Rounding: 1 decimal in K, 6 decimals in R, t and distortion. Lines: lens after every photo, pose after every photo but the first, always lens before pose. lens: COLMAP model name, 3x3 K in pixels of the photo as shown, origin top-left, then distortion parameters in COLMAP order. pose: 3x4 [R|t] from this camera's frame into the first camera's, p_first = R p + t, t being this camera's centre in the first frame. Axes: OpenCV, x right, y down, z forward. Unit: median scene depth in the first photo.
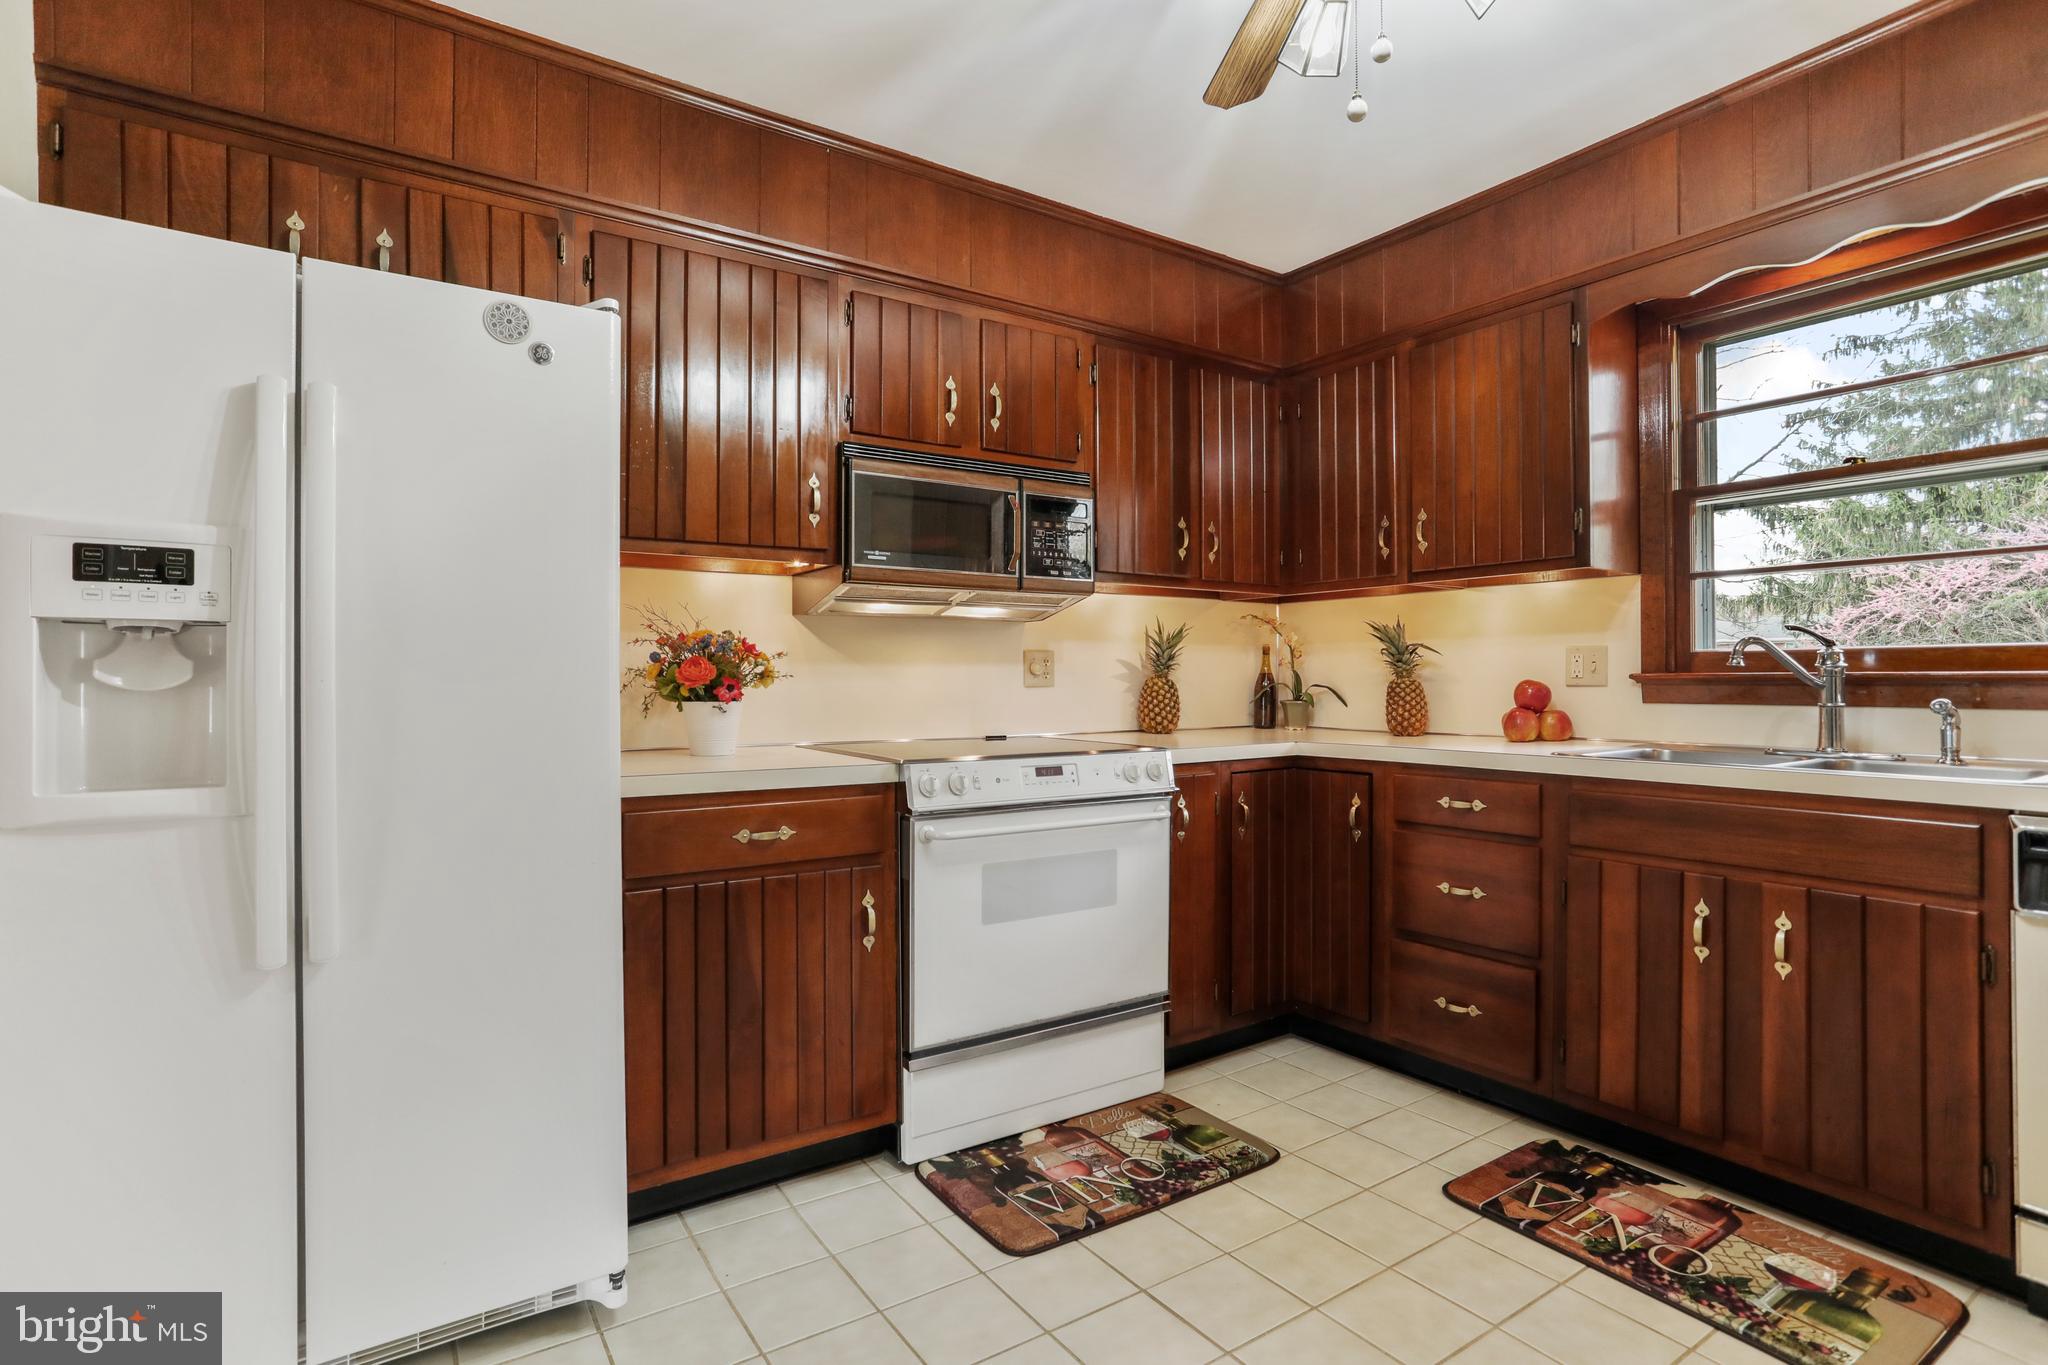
lens RADIAL K [[1038.2, 0, 1024.0], [0, 1038.2, 682.5], [0, 0, 1]] dist [-0.000896, 0.030422]
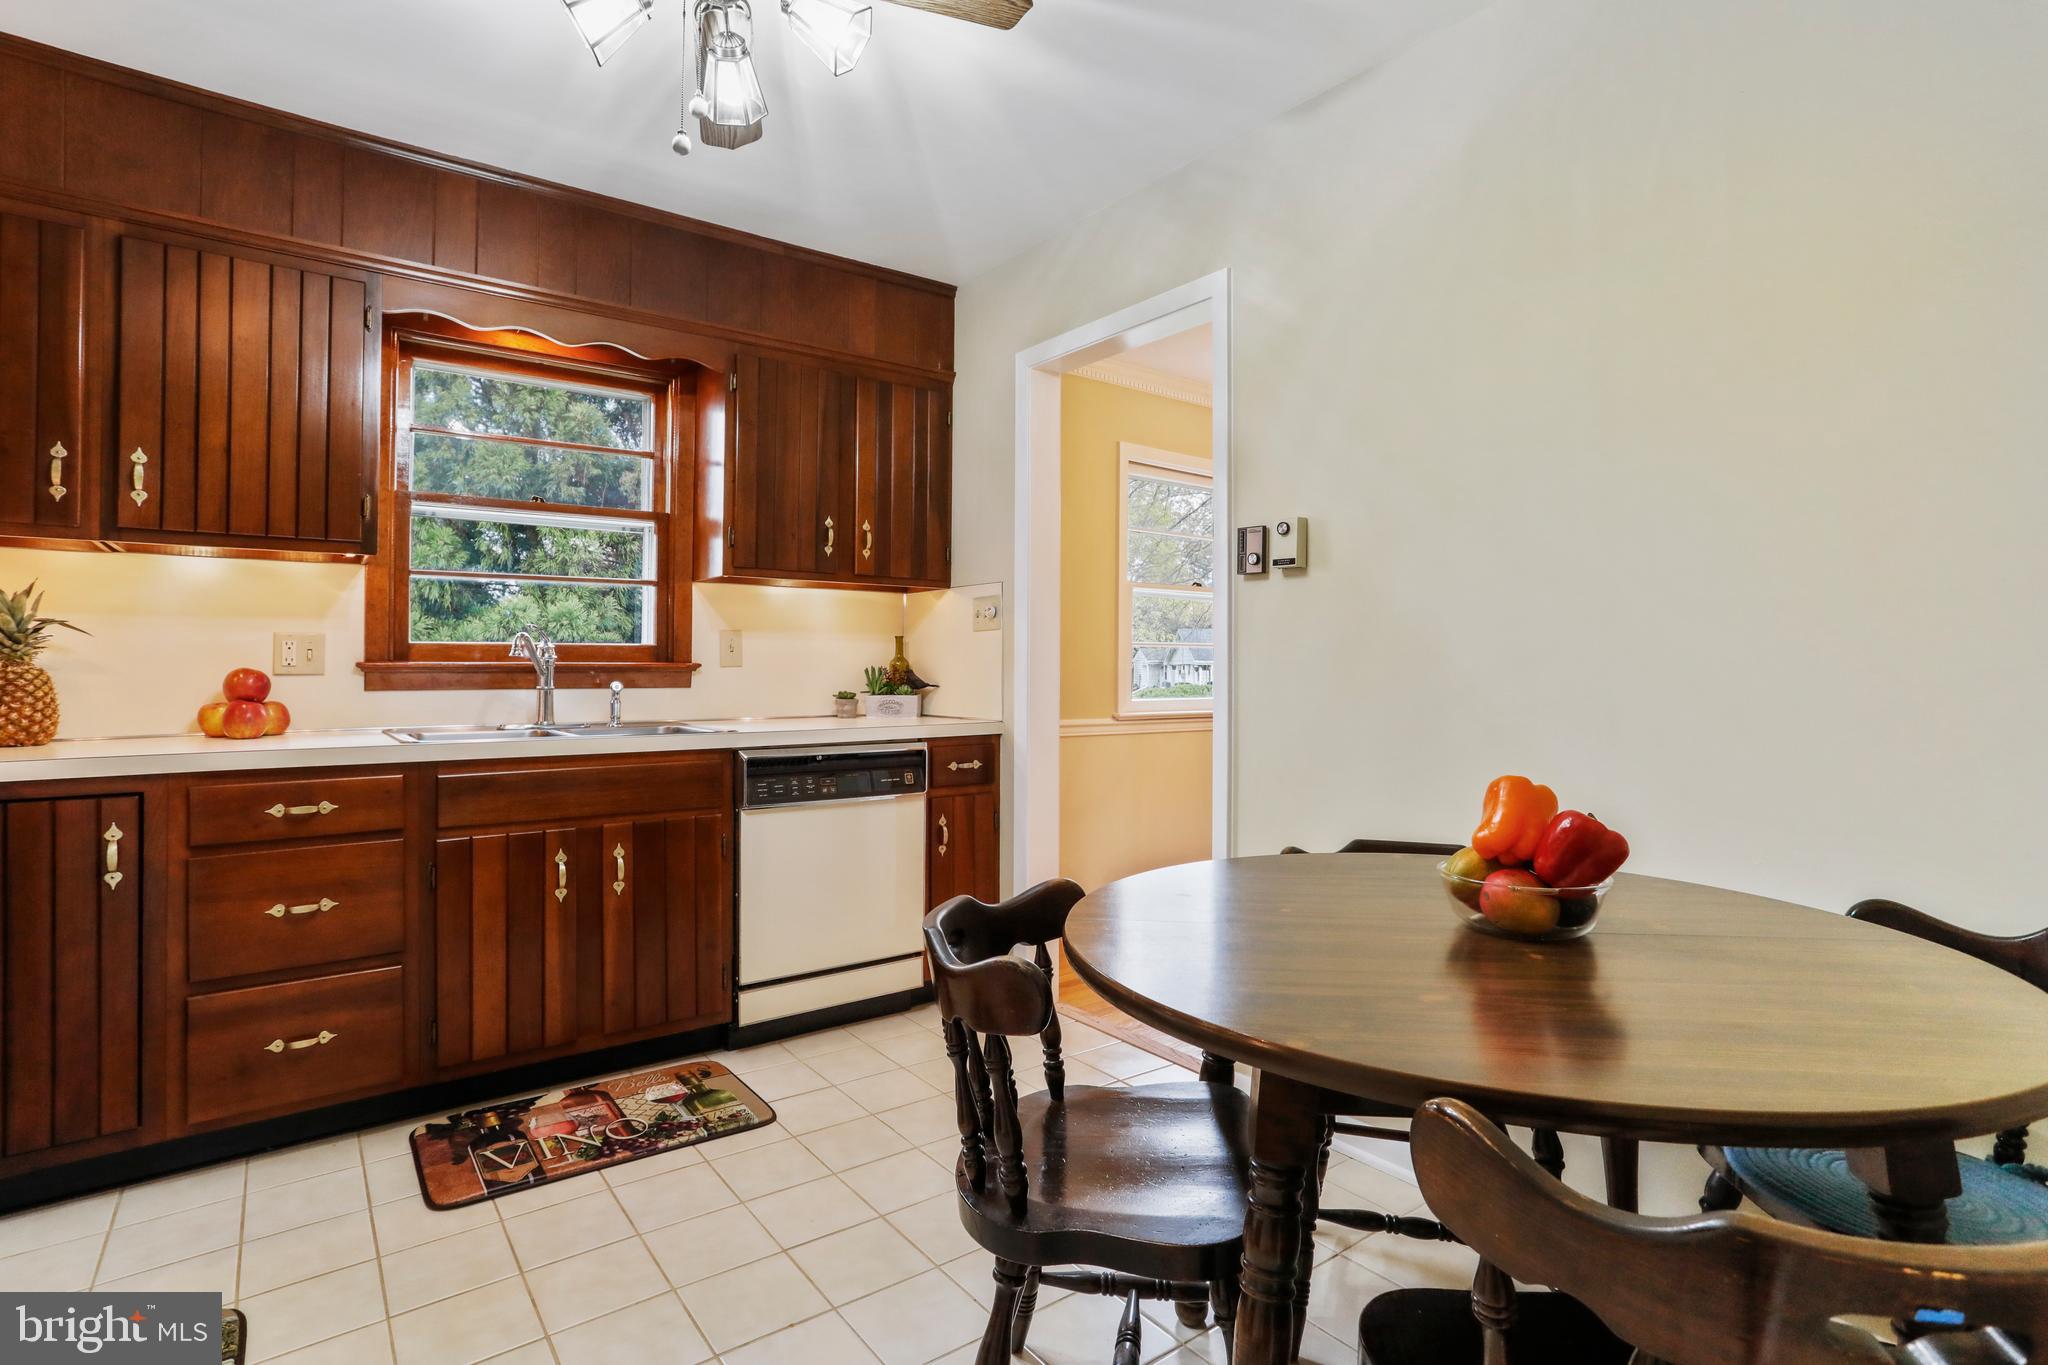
lens RADIAL K [[1059.9, 0, 989.5], [0, 1059.9, 661.6], [0, 0, 1]] dist [-0.022229, 0.000151]
pose [[-0.039941, 0.010064, 0.999151, -0.600240], [0.004691, 0.999940, -0.009884, 0.004936], [-0.999191, 0.004292, -0.039986, 0.563014]]
